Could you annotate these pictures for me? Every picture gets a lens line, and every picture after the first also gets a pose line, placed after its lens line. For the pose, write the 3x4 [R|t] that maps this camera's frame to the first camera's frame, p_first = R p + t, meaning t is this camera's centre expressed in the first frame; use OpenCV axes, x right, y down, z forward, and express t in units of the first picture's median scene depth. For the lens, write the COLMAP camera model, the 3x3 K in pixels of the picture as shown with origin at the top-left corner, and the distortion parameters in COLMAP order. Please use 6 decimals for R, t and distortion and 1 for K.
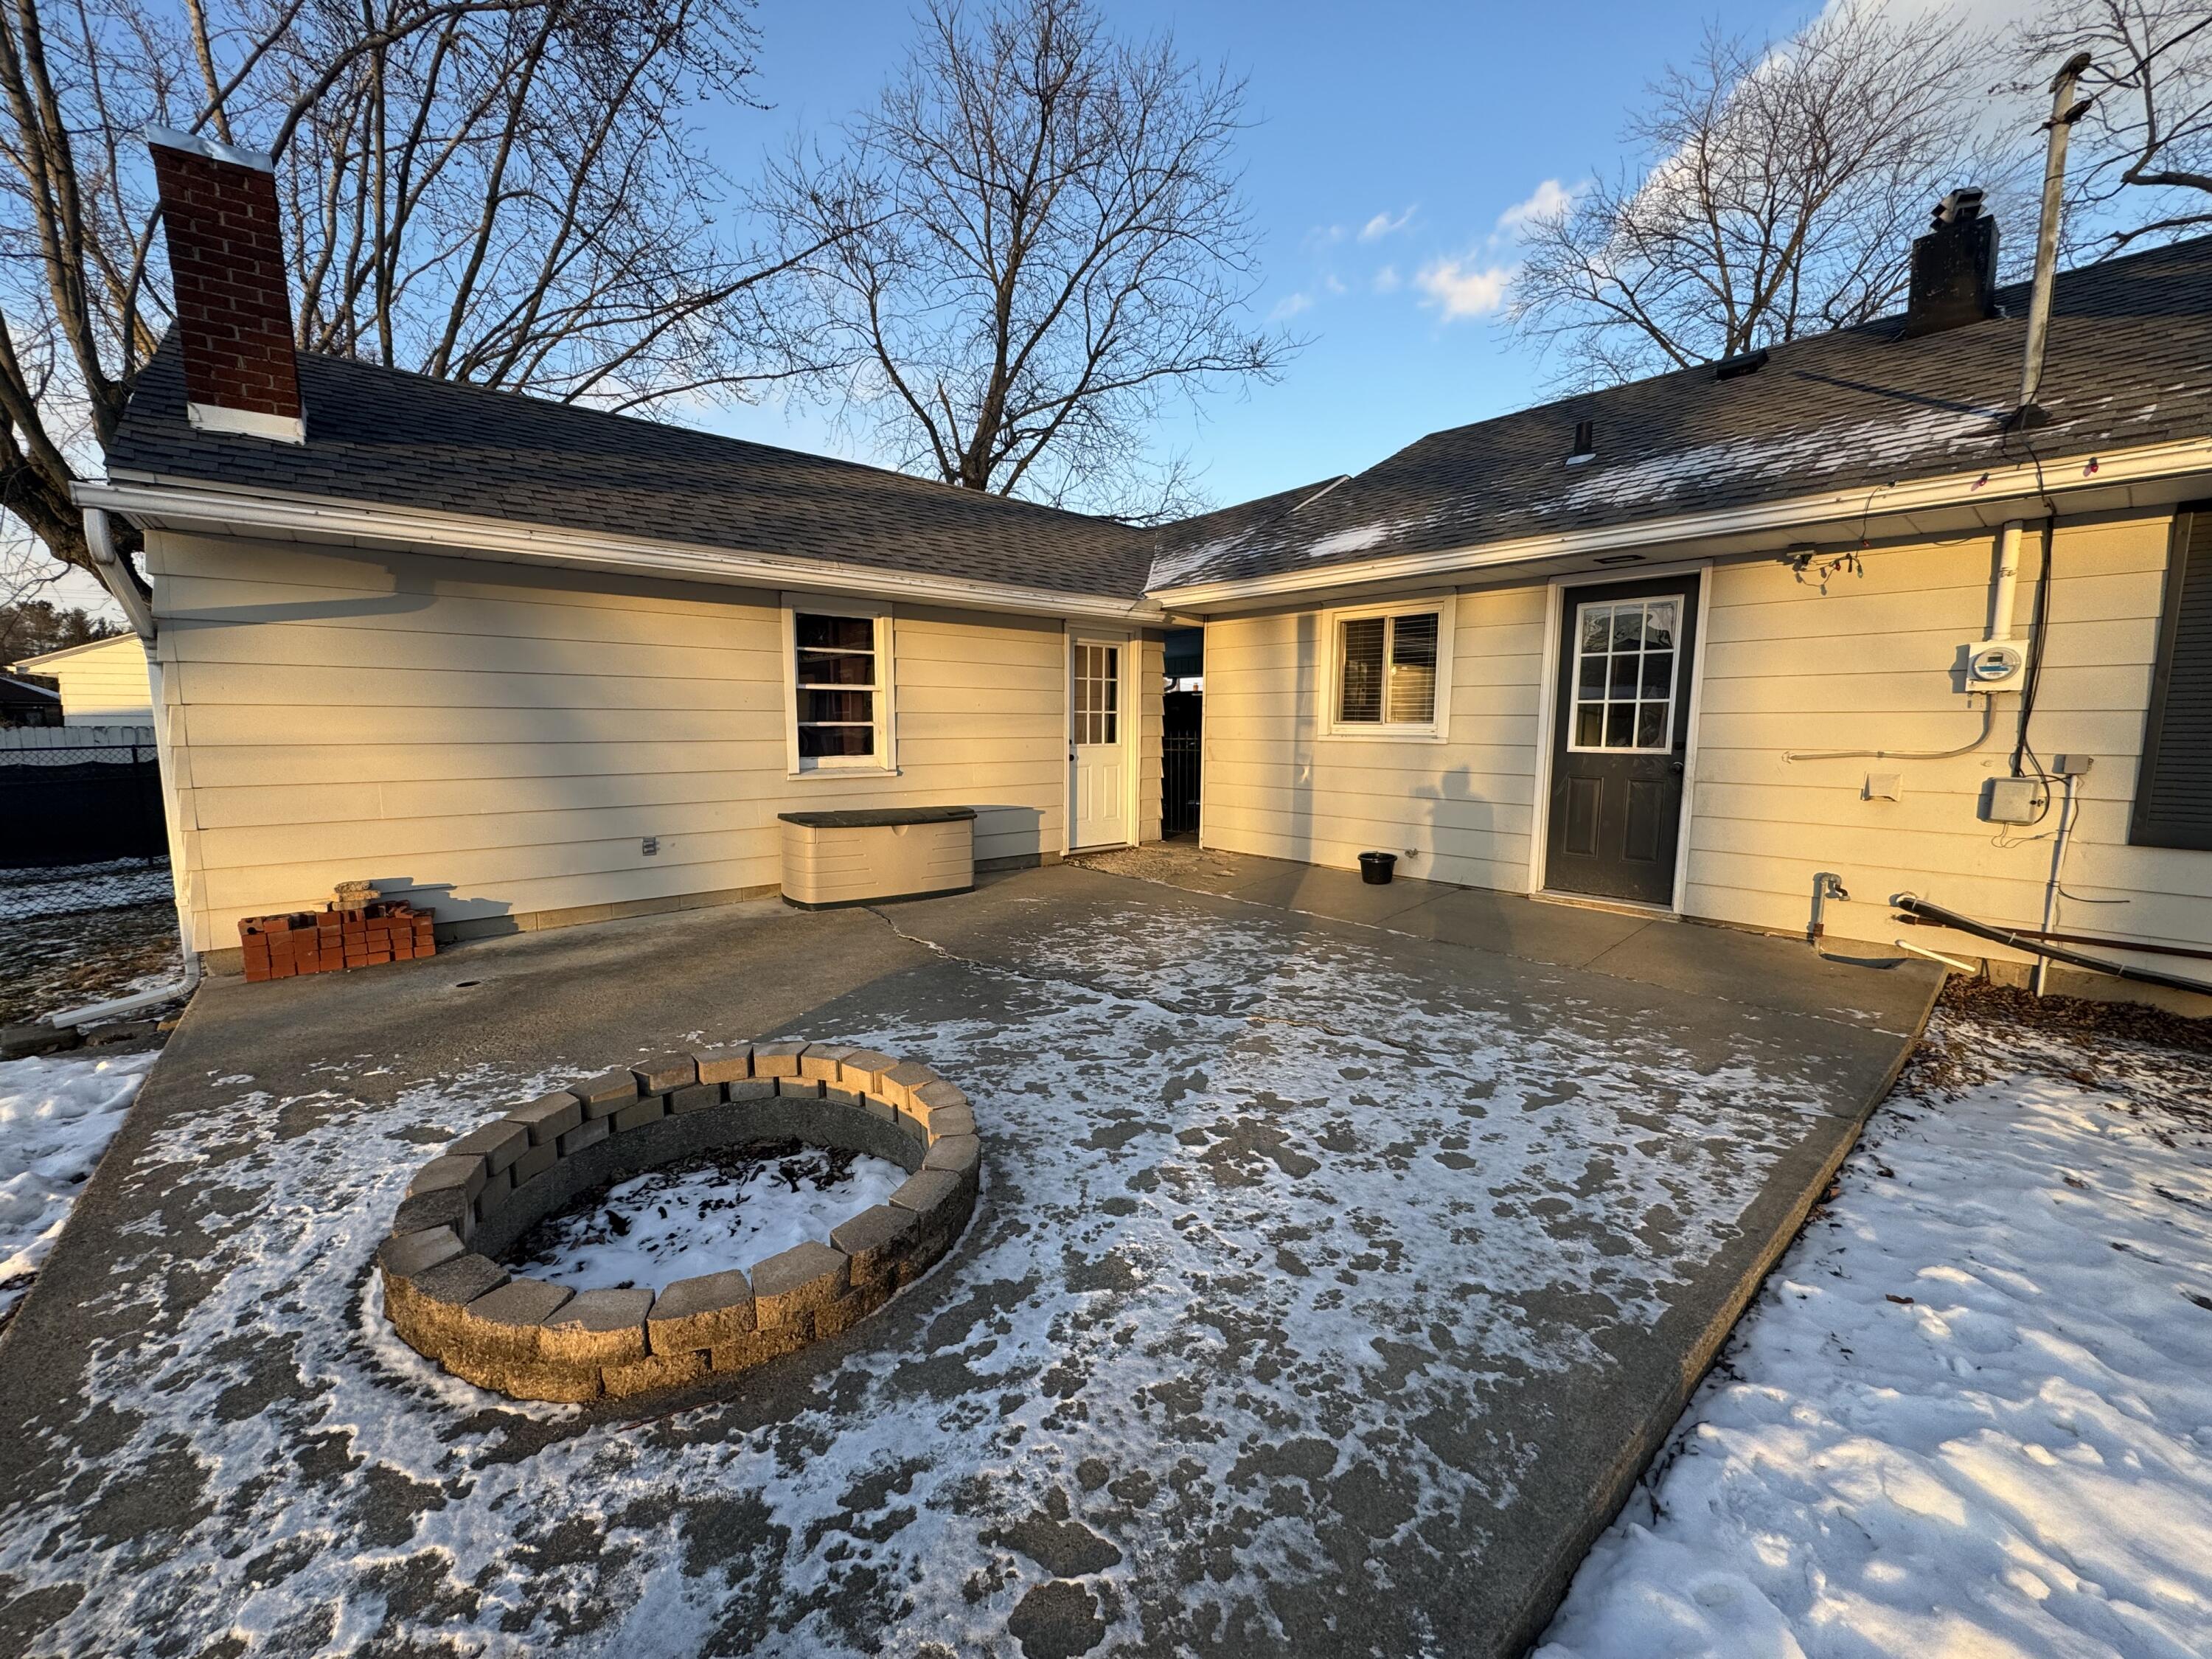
lens RADIAL K [[879.8, 0, 1107.5], [0, 879.8, 835.6], [0, 0, 1]] dist [-0.002086, -0.000464]
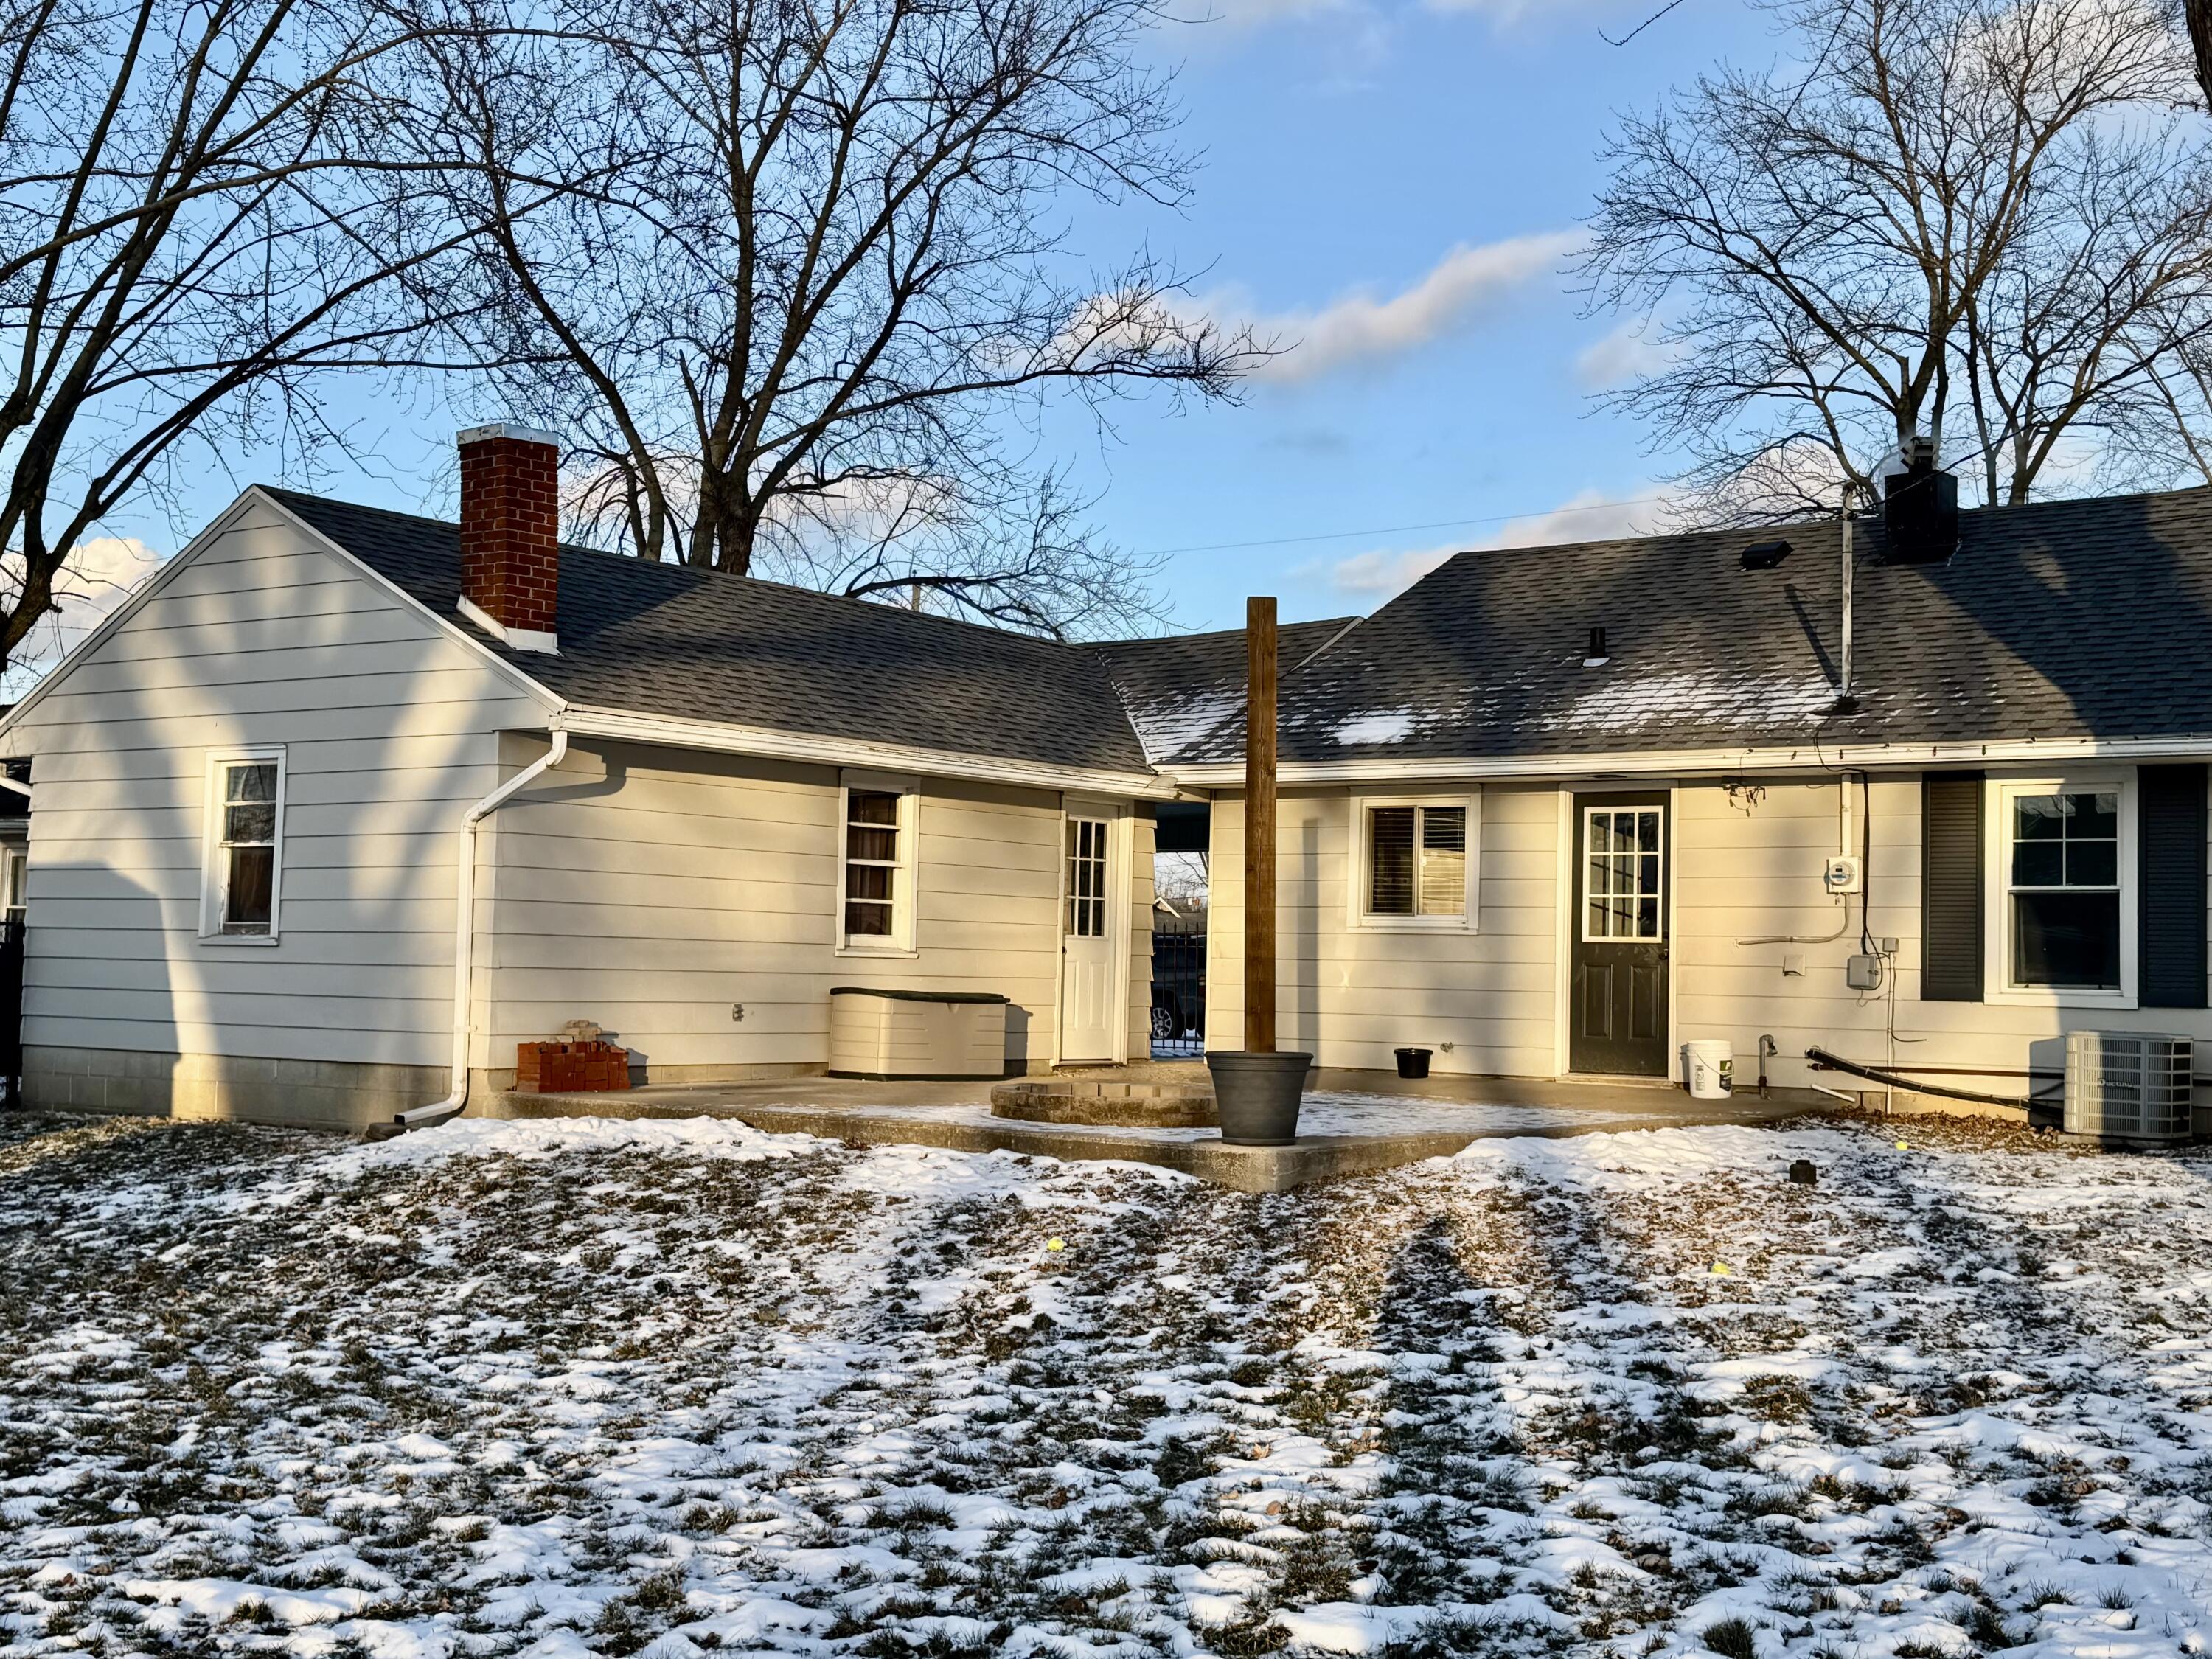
lens RADIAL K [[2761.0, 0, 1099.7], [0, 2761.0, 828.0], [0, 0, 1]] dist [0.084530, 0.000000]
pose [[0.979478, 0.030651, 0.199207, -0.635945], [0.005388, 0.984034, -0.177901, 0.317822], [-0.201479, 0.175323, 0.963674, -1.878788]]
